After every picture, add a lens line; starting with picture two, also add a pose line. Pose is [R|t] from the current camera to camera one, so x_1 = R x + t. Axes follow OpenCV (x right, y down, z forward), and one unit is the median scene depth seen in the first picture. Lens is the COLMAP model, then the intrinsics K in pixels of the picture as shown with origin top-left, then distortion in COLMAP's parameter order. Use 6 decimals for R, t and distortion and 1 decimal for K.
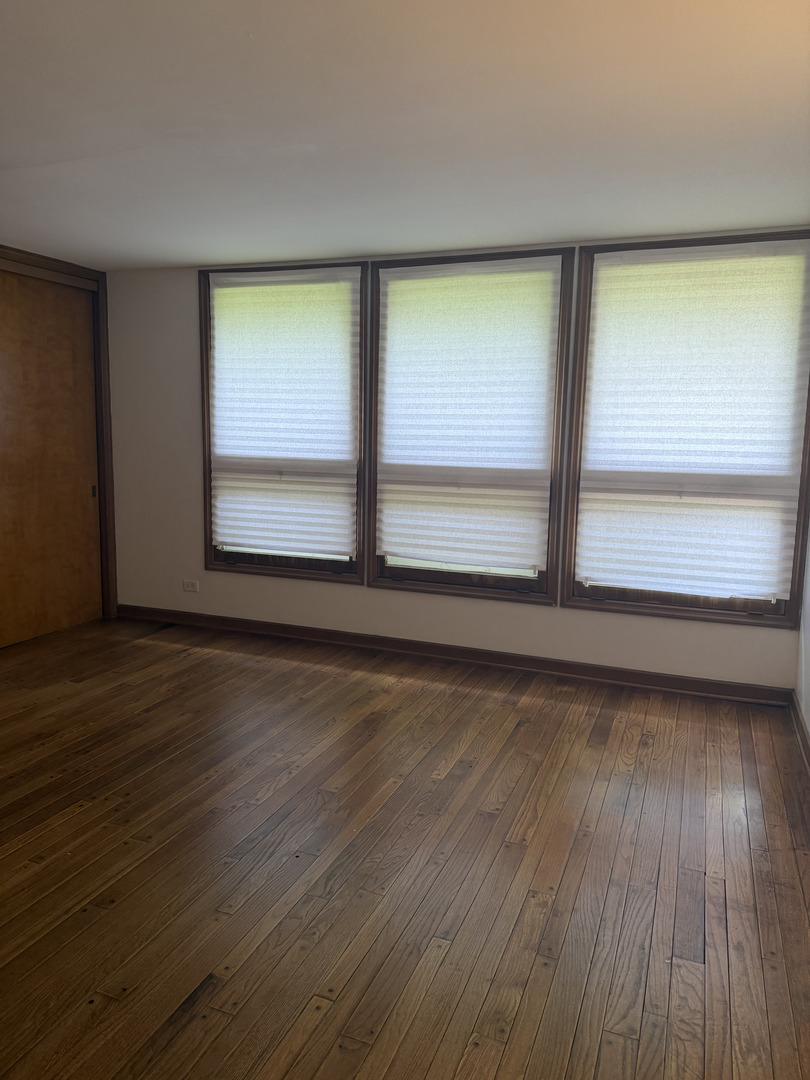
lens RADIAL K [[758.6, 0, 401.0], [0, 758.6, 541.9], [0, 0, 1]] dist [0.055871, -0.076201]
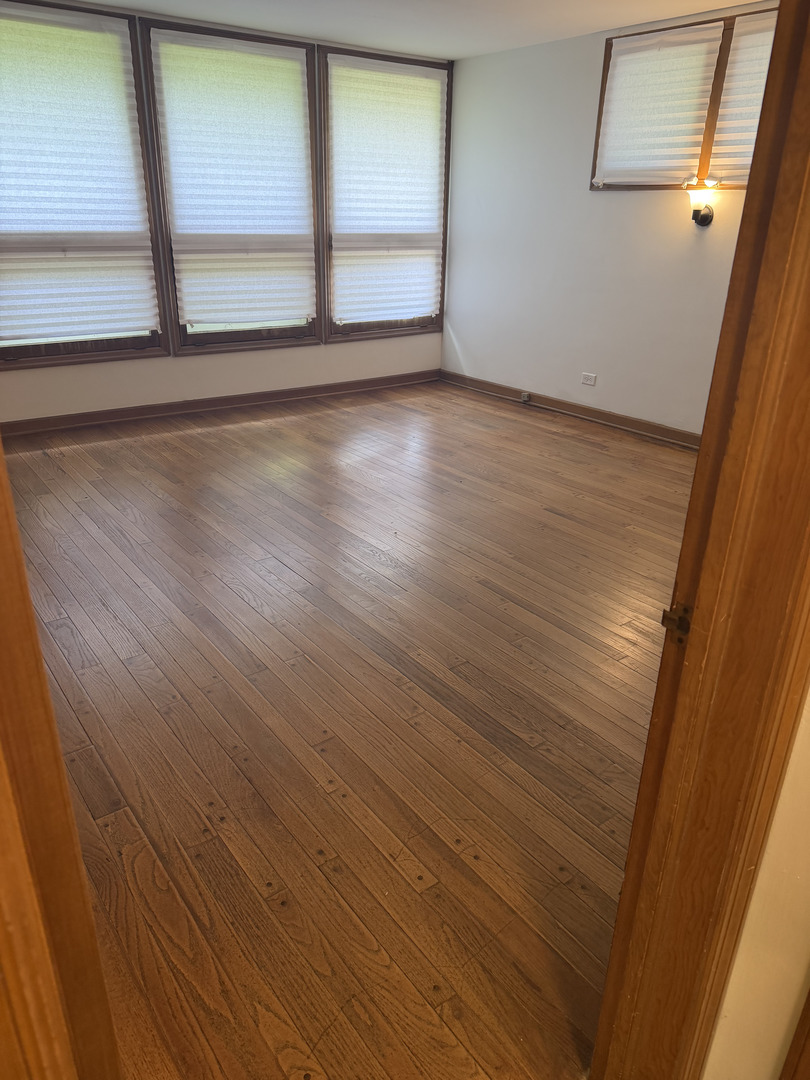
lens RADIAL K [[758.6, 0, 405.4], [0, 758.6, 541.6], [0, 0, 1]] dist [0.055871, -0.076201]
pose [[0.523990, -0.346911, 0.777873, -0.869290], [0.117093, 0.933961, 0.337646, -0.026066], [-0.843637, -0.085840, 0.530007, 0.125043]]
